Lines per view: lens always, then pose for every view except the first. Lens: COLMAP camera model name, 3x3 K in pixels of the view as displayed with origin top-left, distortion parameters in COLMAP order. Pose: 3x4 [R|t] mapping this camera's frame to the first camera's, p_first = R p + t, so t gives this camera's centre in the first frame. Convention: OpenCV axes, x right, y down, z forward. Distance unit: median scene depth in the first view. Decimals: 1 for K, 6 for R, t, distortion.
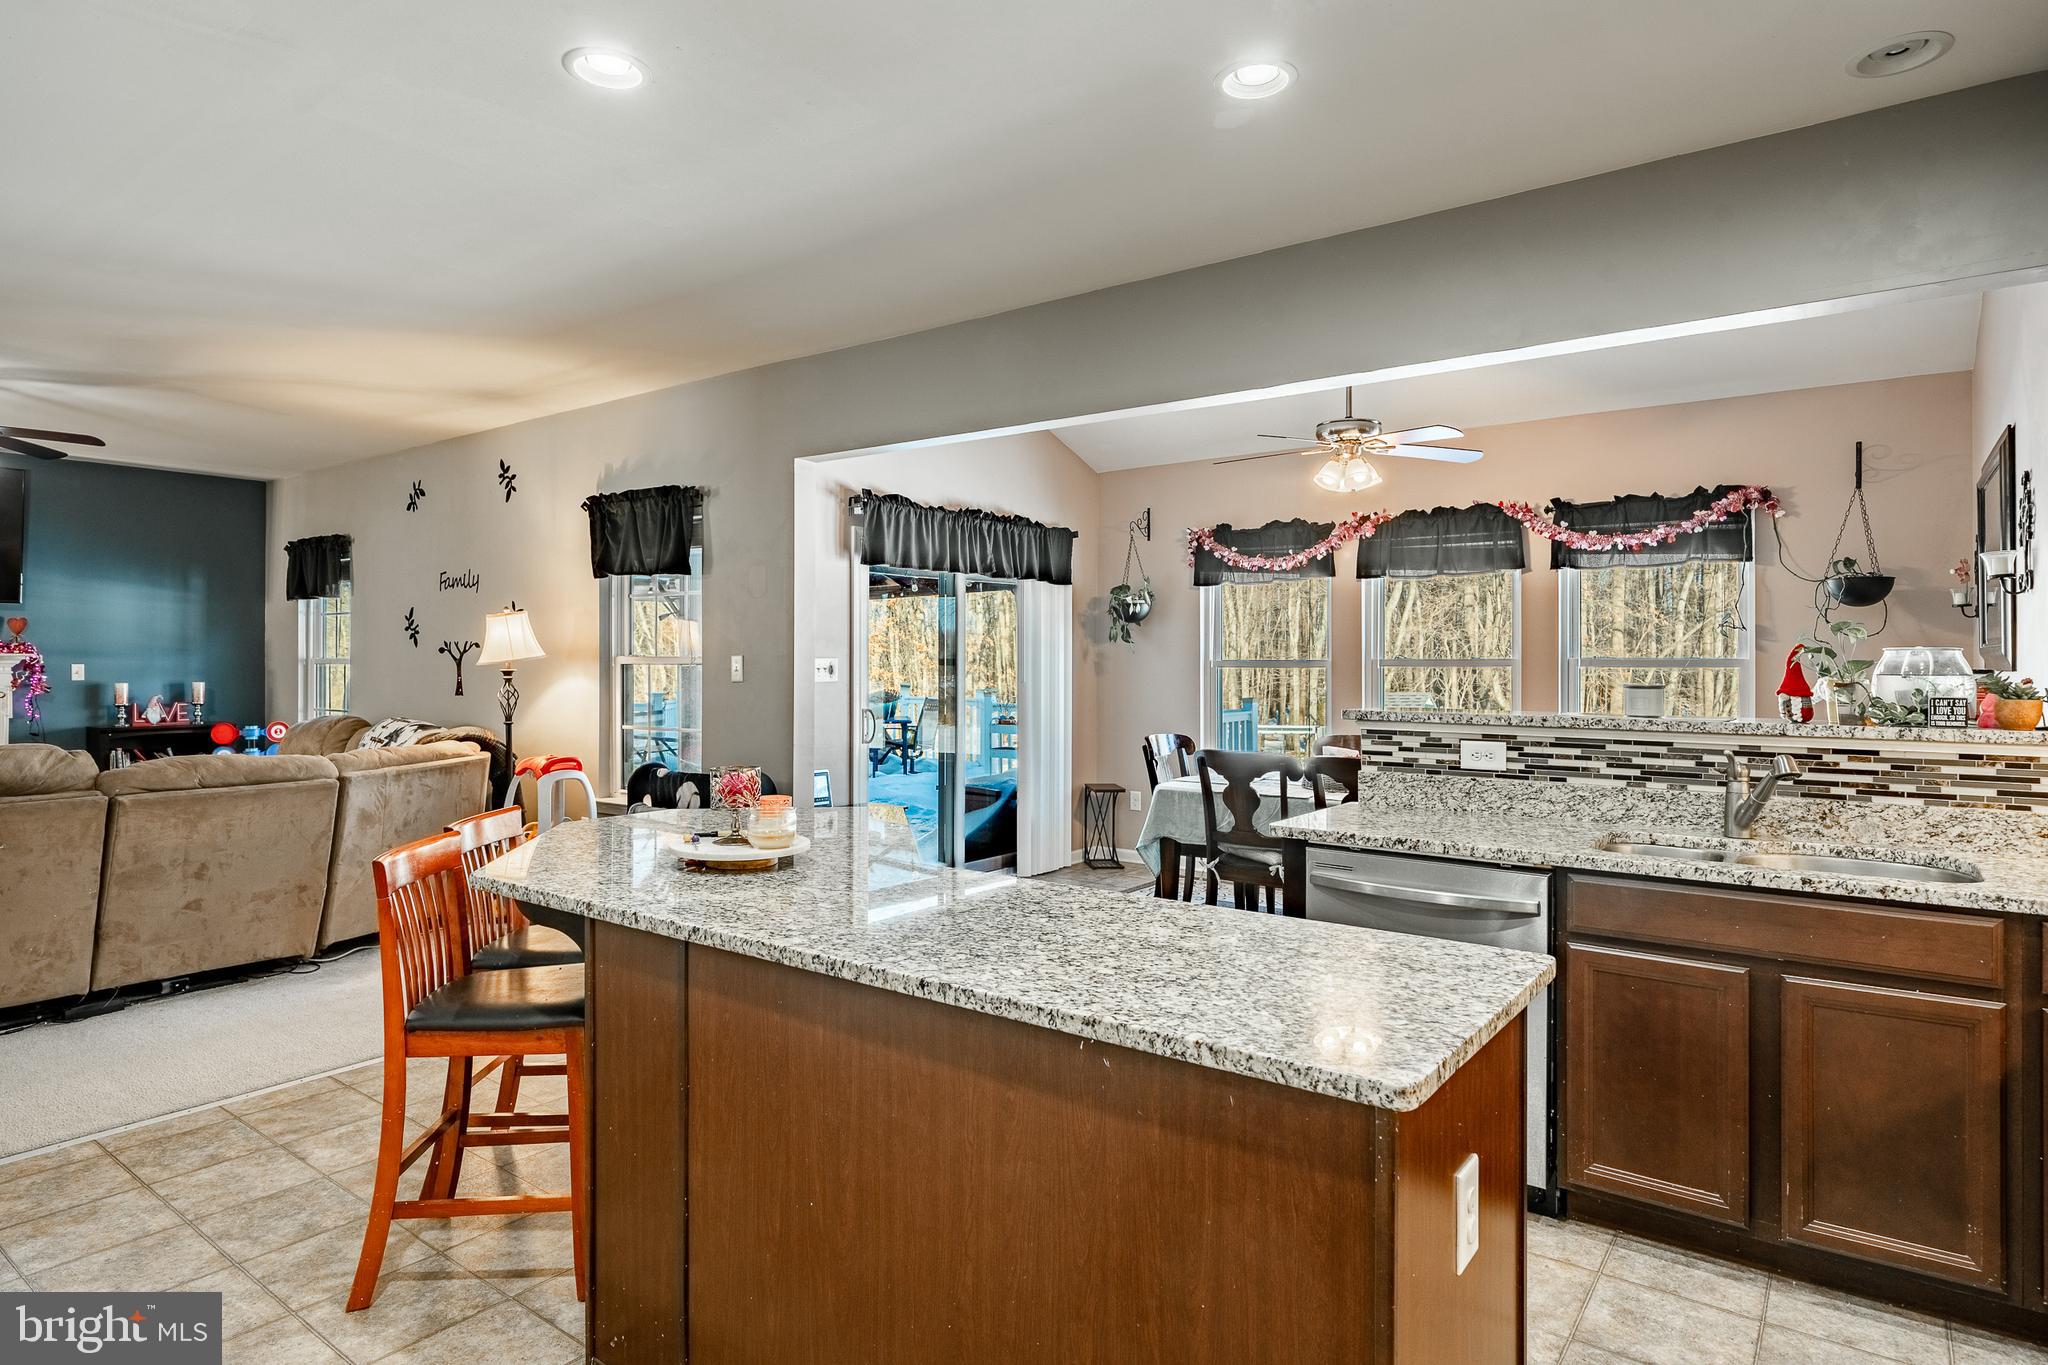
lens RADIAL K [[1155.5, 0, 1035.6], [0, 1155.5, 670.1], [0, 0, 1]] dist [-0.007970, -0.000150]
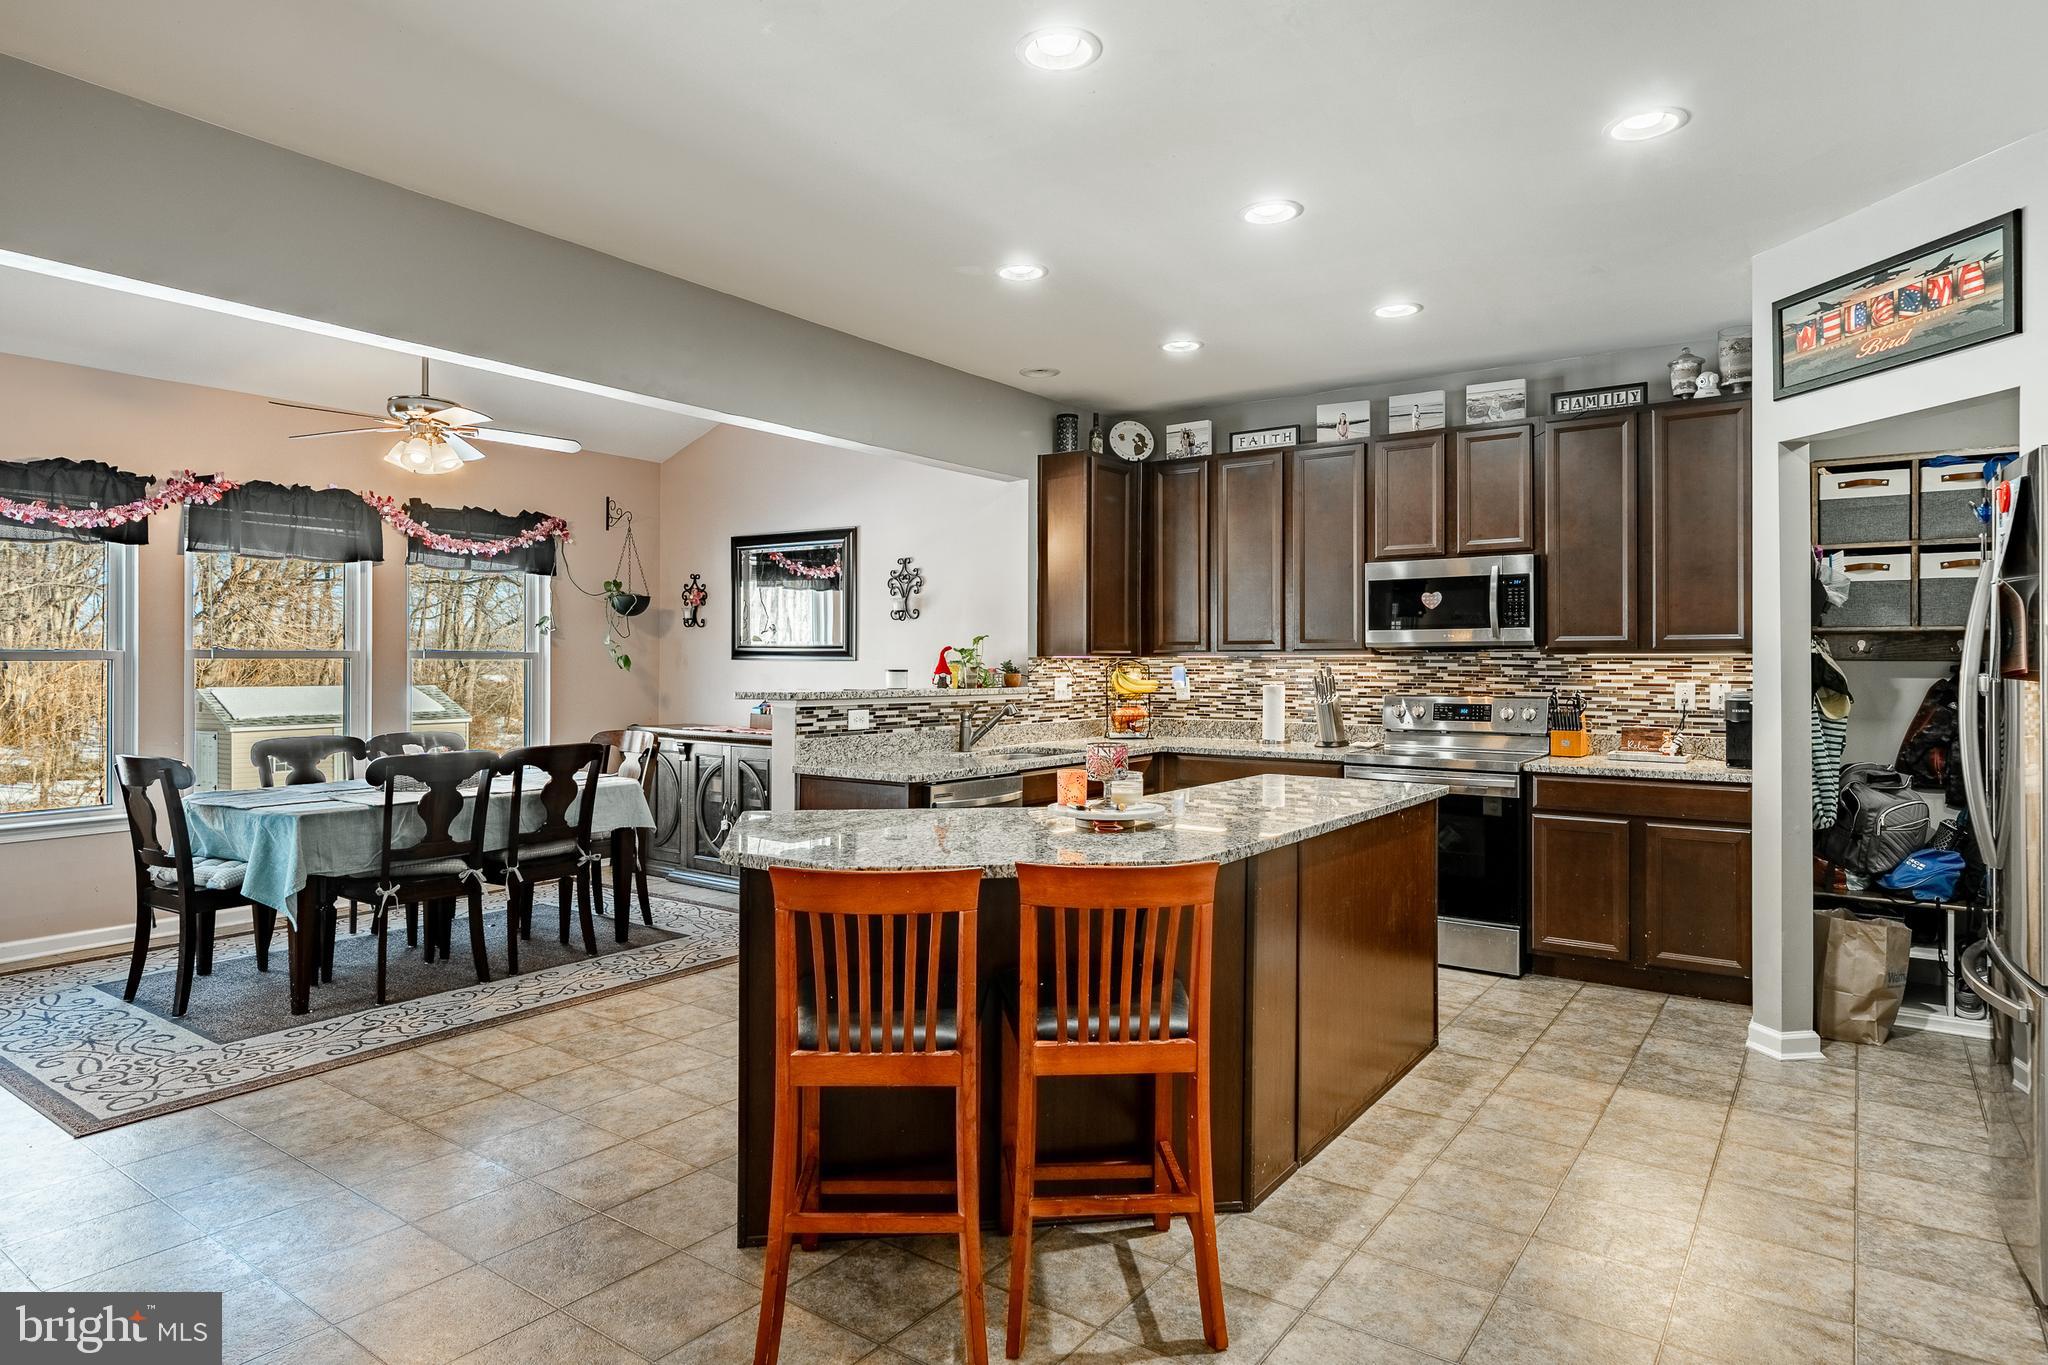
lens RADIAL K [[1155.5, 0, 1035.1], [0, 1155.5, 665.1], [0, 0, 1]] dist [-0.007970, -0.000150]
pose [[-0.031929, -0.004814, 0.999479, -0.689201], [0.004272, 0.999979, 0.004953, -0.000463], [-0.999481, 0.004428, -0.031907, 0.532866]]
